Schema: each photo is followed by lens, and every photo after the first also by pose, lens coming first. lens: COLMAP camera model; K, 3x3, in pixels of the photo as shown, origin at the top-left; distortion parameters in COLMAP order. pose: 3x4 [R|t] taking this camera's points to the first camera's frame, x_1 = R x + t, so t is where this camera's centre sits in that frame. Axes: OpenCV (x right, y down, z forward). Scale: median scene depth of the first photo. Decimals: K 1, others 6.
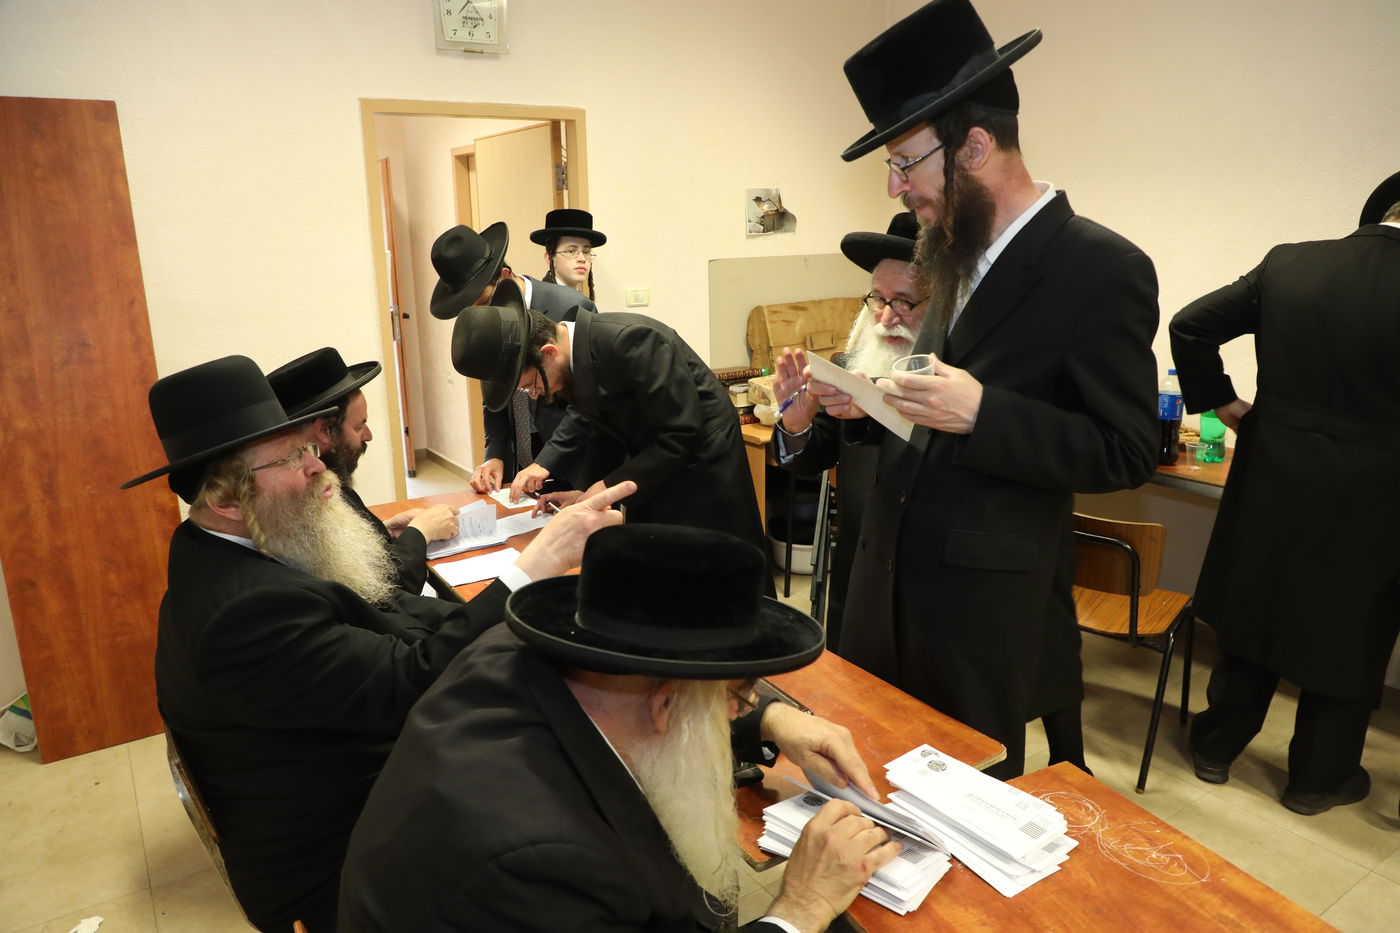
lens RADIAL K [[948.1, 0, 753.0], [0, 948.1, 493.5], [0, 0, 1]] dist [-0.077633, 0.040995]
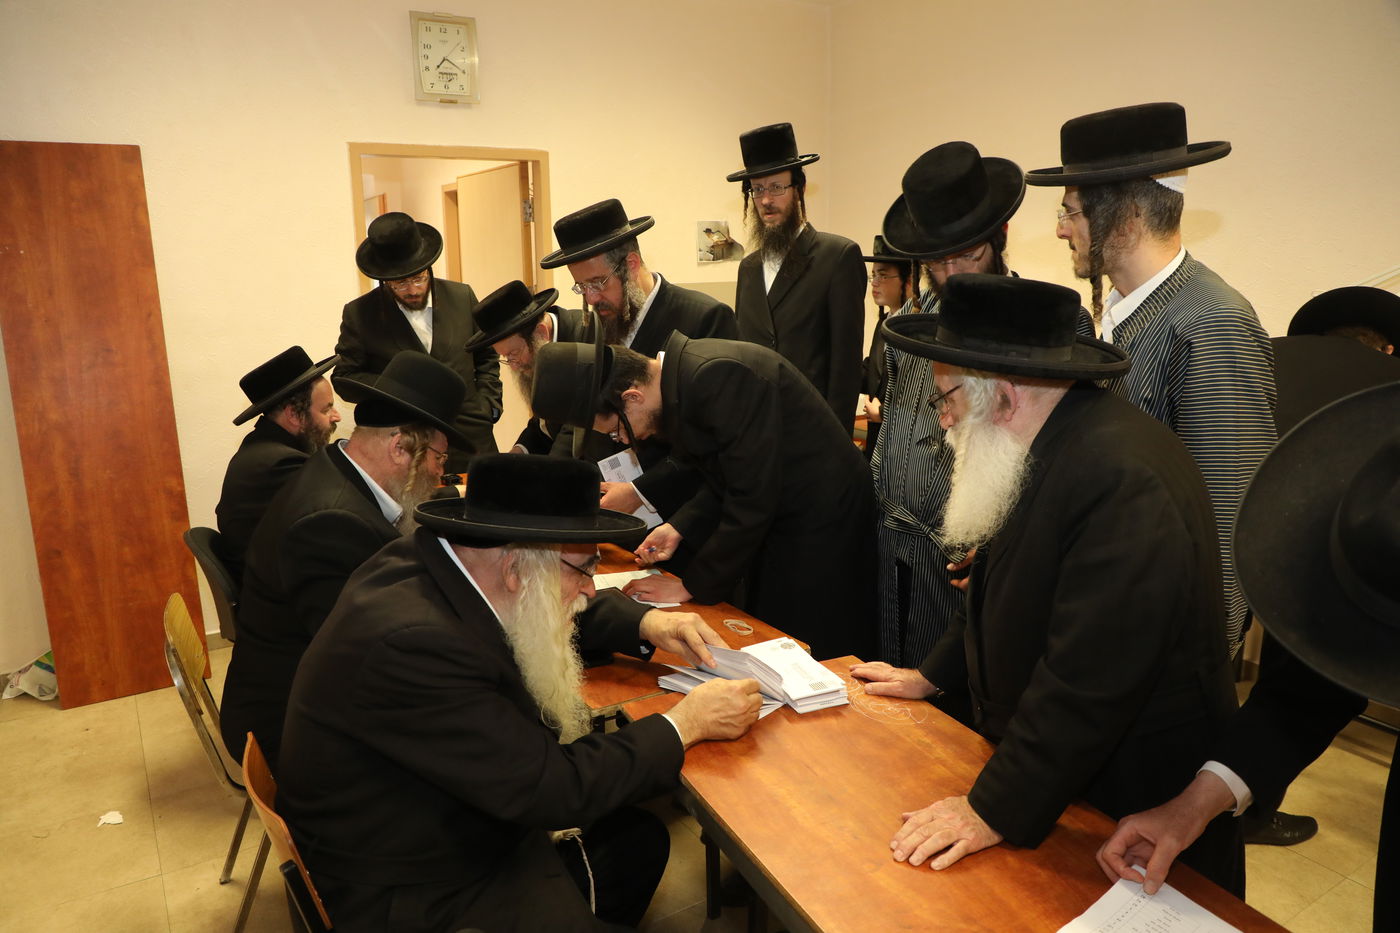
lens RADIAL K [[948.1, 0, 750.9], [0, 948.1, 498.9], [0, 0, 1]] dist [-0.077633, 0.040995]
pose [[0.999875, 0.005785, -0.014683, 0.109887], [-0.006246, 0.999482, -0.031574, 0.058874], [0.014493, 0.031662, 0.999394, -0.154434]]
